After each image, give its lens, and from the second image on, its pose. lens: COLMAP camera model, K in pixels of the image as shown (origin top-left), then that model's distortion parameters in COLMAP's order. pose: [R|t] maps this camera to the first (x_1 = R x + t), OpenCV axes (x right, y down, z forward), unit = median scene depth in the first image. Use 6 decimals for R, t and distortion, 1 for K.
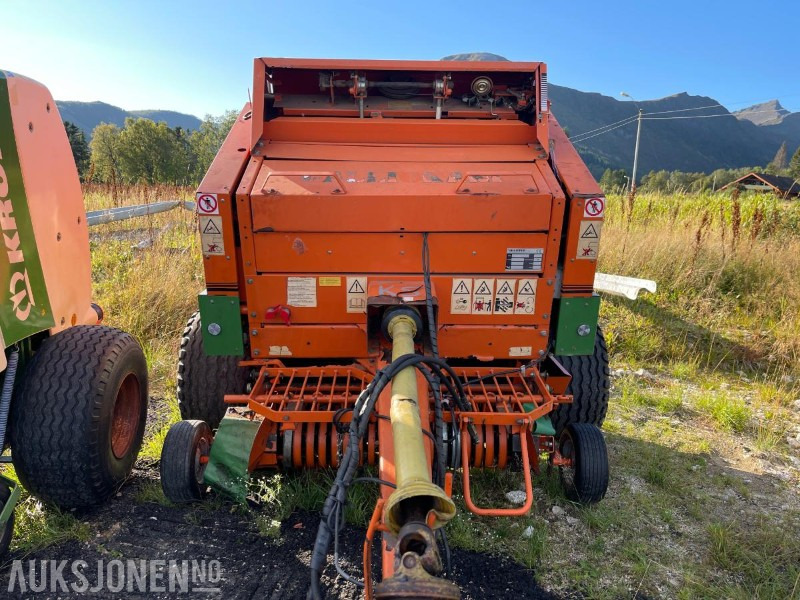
lens RADIAL K [[606.9, 0, 400.0], [0, 606.9, 300.0], [0, 0, 1]] dist [0.064356, -0.088260]
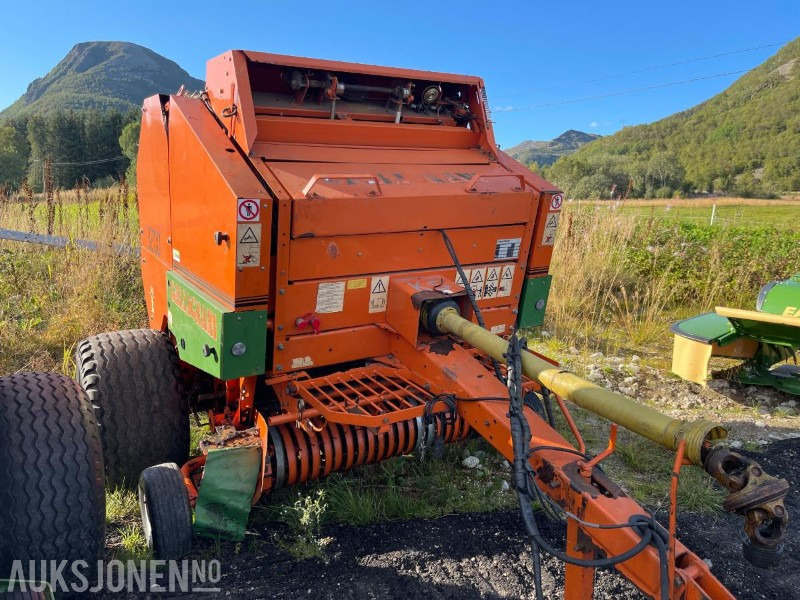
lens RADIAL K [[606.9, 0, 400.0], [0, 606.9, 300.0], [0, 0, 1]] dist [0.064356, -0.088260]
pose [[0.862214, -0.109277, 0.494617, -0.541001], [0.108909, 0.993609, 0.029671, -0.025656], [-0.494698, 0.028286, 0.868604, 0.098579]]
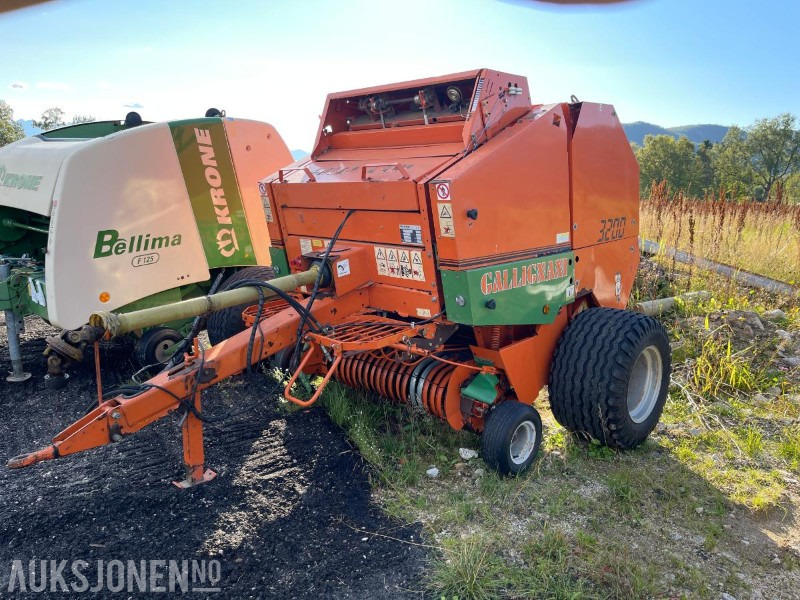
lens RADIAL K [[606.9, 0, 400.0], [0, 606.9, 300.0], [0, 0, 1]] dist [0.064356, -0.088260]
pose [[0.692284, 0.125634, -0.710604, 1.056785], [-0.143775, 0.988999, 0.034785, 0.025150], [0.707157, 0.078086, 0.702731, 0.124606]]
